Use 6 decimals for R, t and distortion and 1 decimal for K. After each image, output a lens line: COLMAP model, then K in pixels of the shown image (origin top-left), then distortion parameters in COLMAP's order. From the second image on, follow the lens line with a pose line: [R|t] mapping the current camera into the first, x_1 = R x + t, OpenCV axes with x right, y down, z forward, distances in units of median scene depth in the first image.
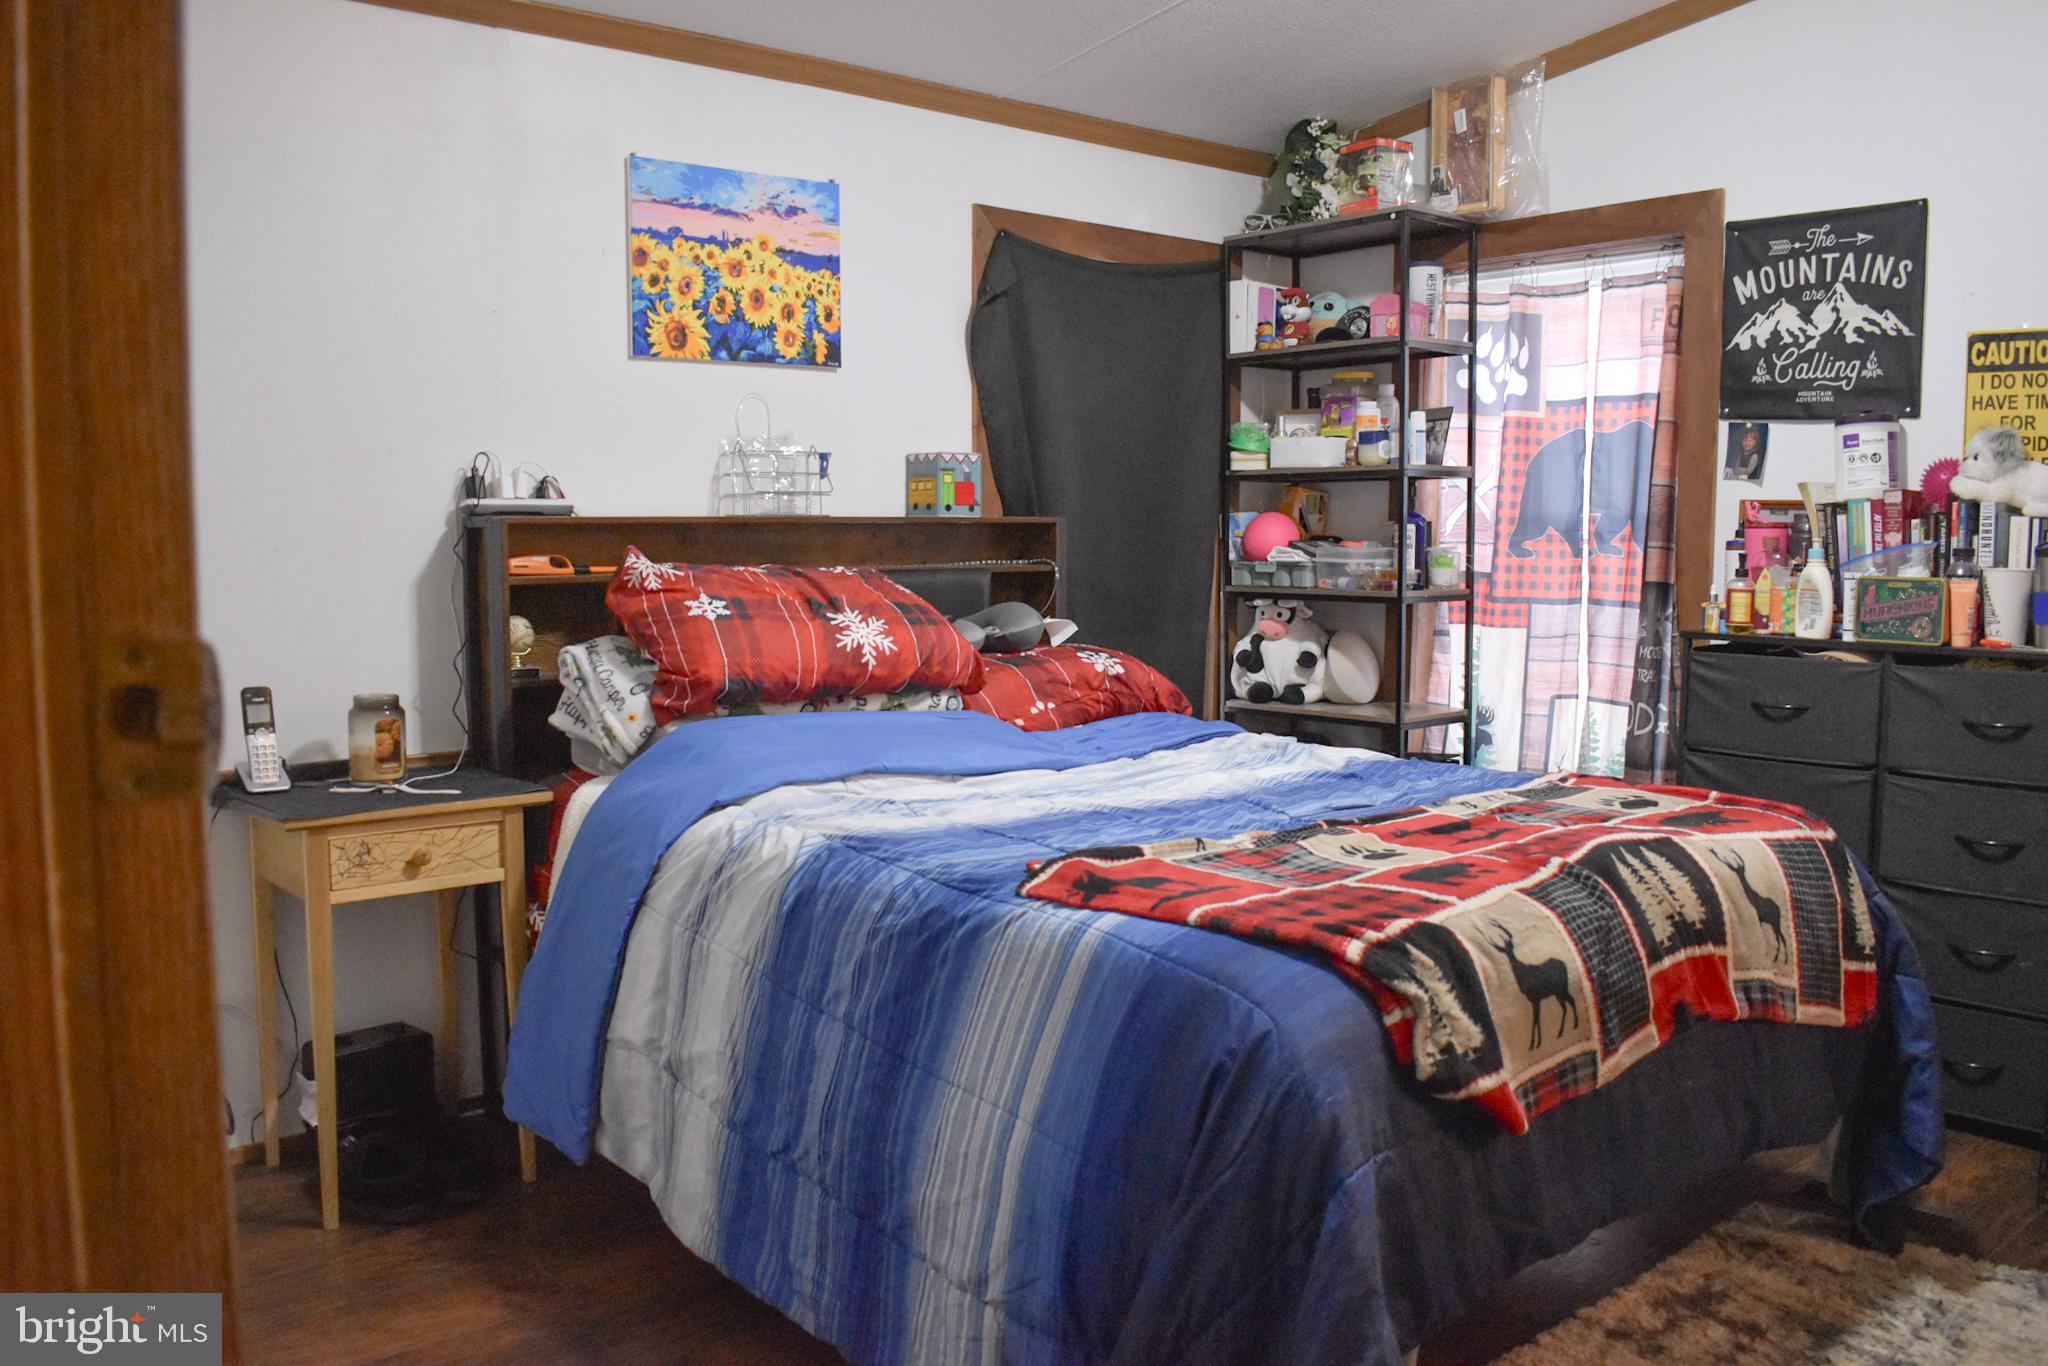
lens RADIAL K [[1650.7, 0, 1033.0], [0, 1650.7, 676.3], [0, 0, 1]] dist [-0.095777, 0.017090]
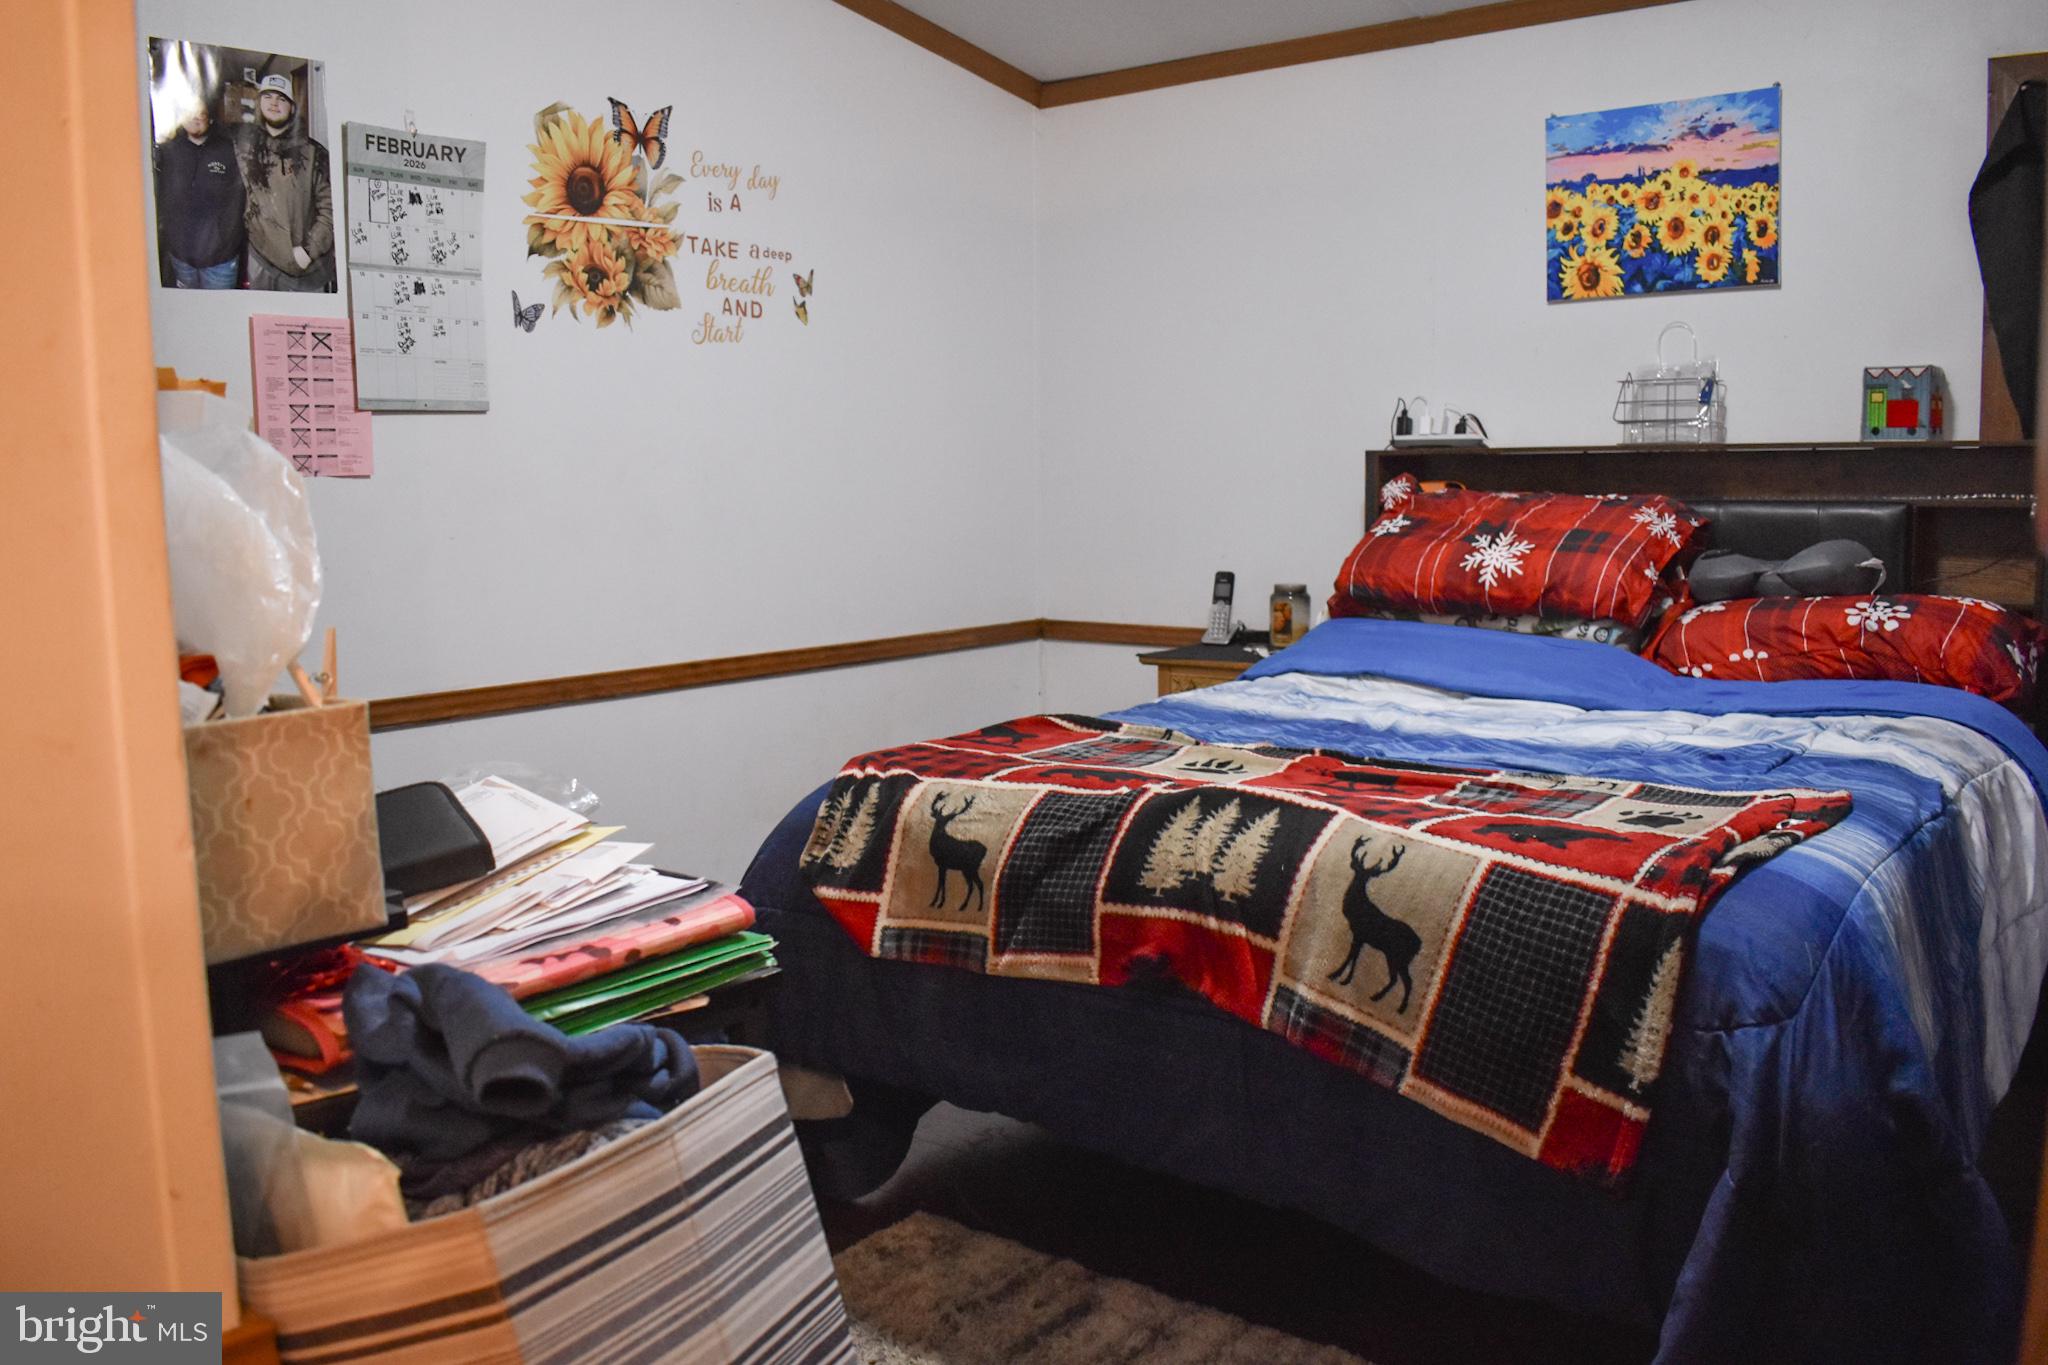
lens RADIAL K [[1650.7, 0, 1033.0], [0, 1650.7, 675.8], [0, 0, 1]] dist [-0.095777, 0.017090]
pose [[0.210516, 0.112293, -0.971120, 0.751978], [-0.073318, 0.992397, 0.098859, -0.027702], [0.974837, 0.050390, 0.217148, 0.424499]]
